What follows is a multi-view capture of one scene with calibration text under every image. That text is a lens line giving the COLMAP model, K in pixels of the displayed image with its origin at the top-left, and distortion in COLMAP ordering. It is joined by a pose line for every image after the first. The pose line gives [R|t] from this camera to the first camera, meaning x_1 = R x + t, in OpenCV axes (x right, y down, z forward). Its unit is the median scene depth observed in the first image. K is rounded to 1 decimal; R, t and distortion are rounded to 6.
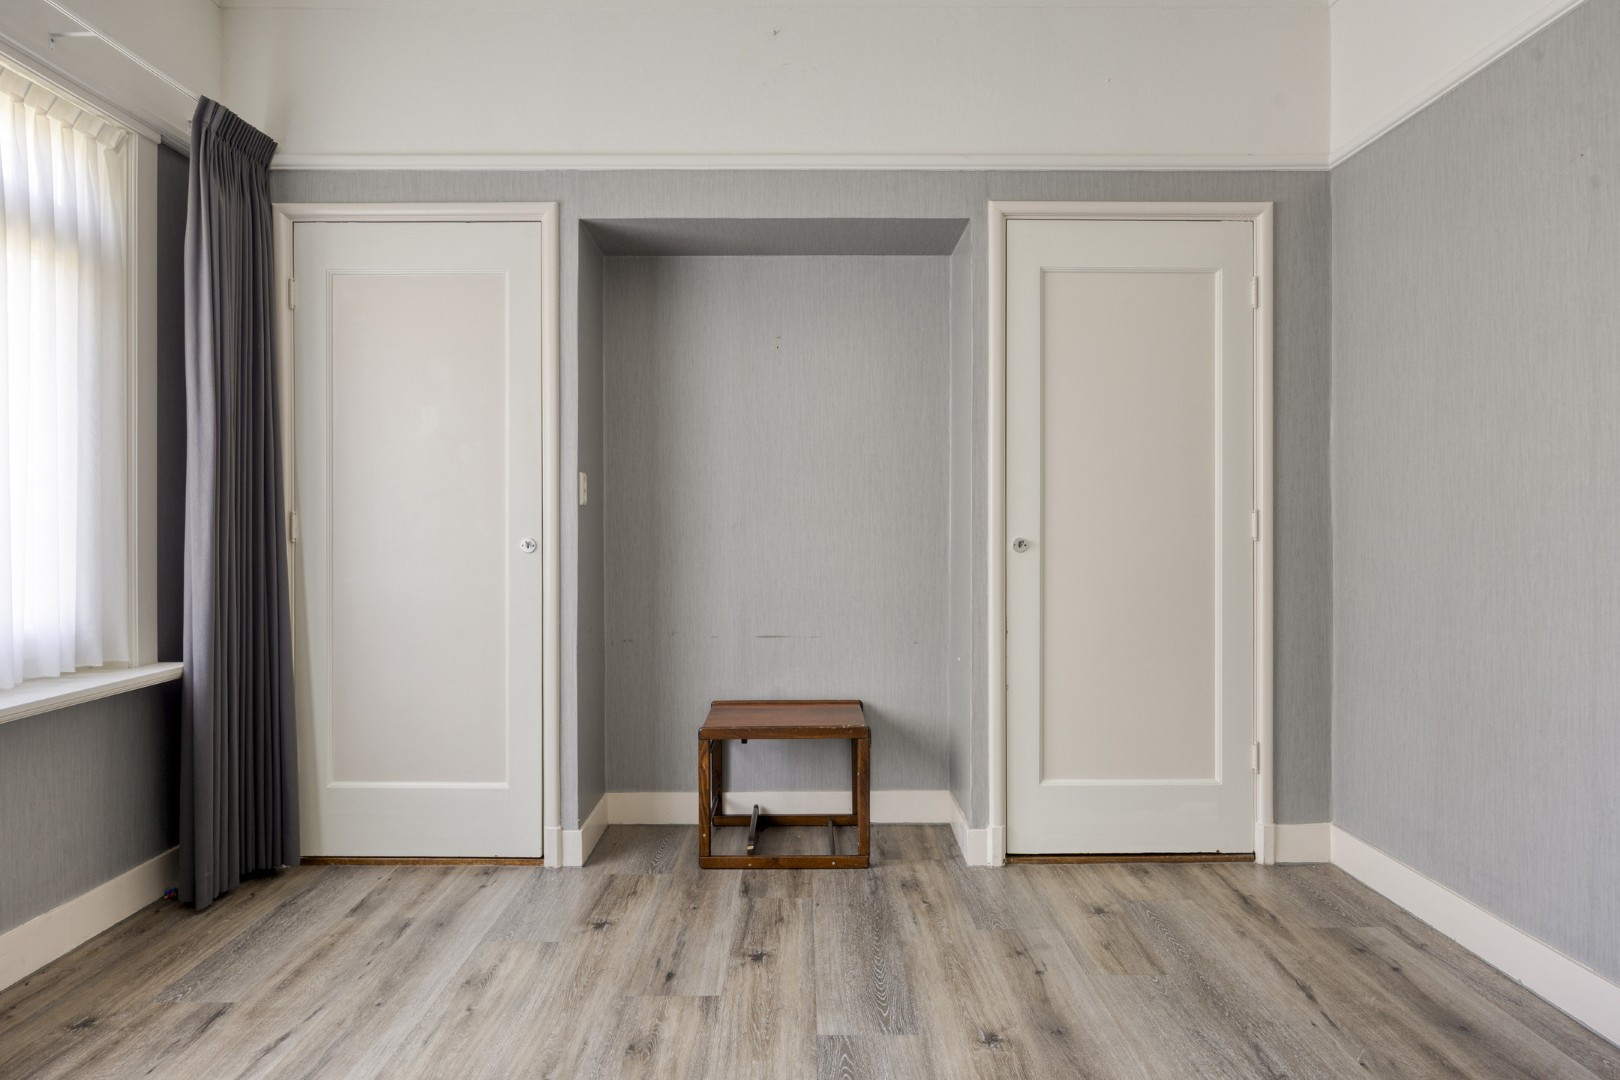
lens RADIAL K [[945.6, 0, 809.3], [0, 945.6, 540.3], [0, 0, 1]] dist [-0.003874, -0.001312]
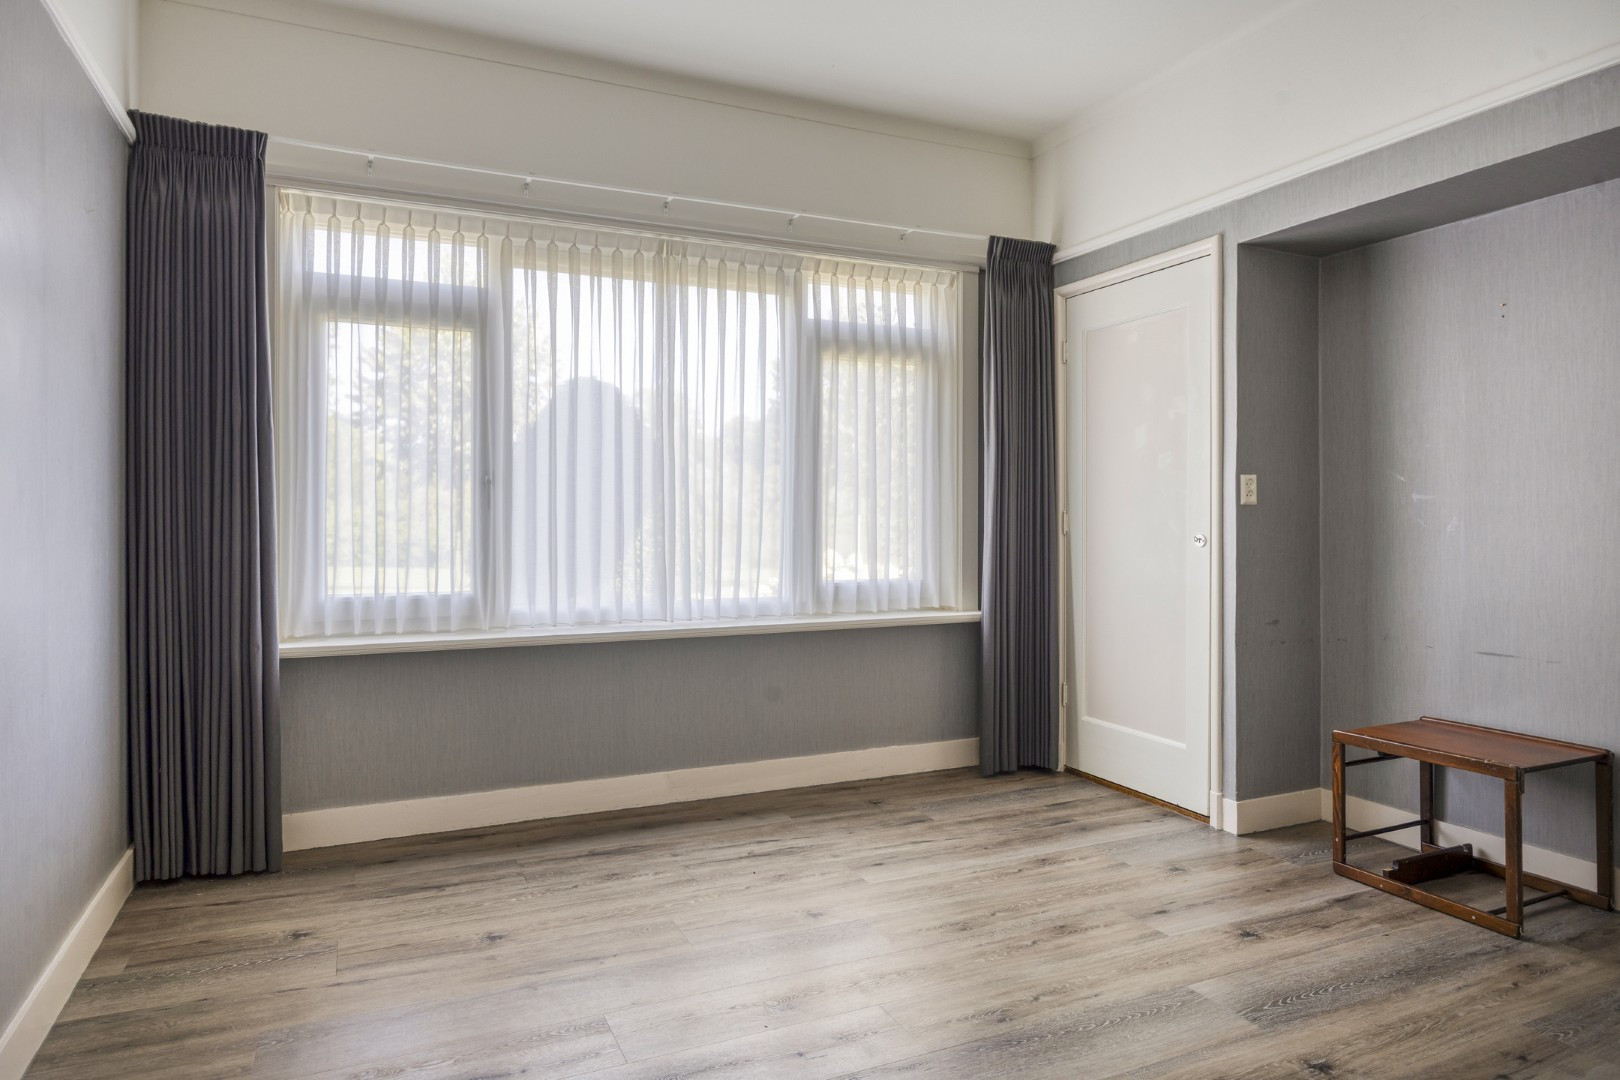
lens RADIAL K [[945.6, 0, 805.7], [0, 945.6, 539.7], [0, 0, 1]] dist [-0.003874, -0.001312]
pose [[0.432637, 0.023836, -0.901253, 0.553887], [-0.018580, 0.999674, 0.017521, -0.007024], [0.901377, 0.009165, 0.432938, 0.078848]]
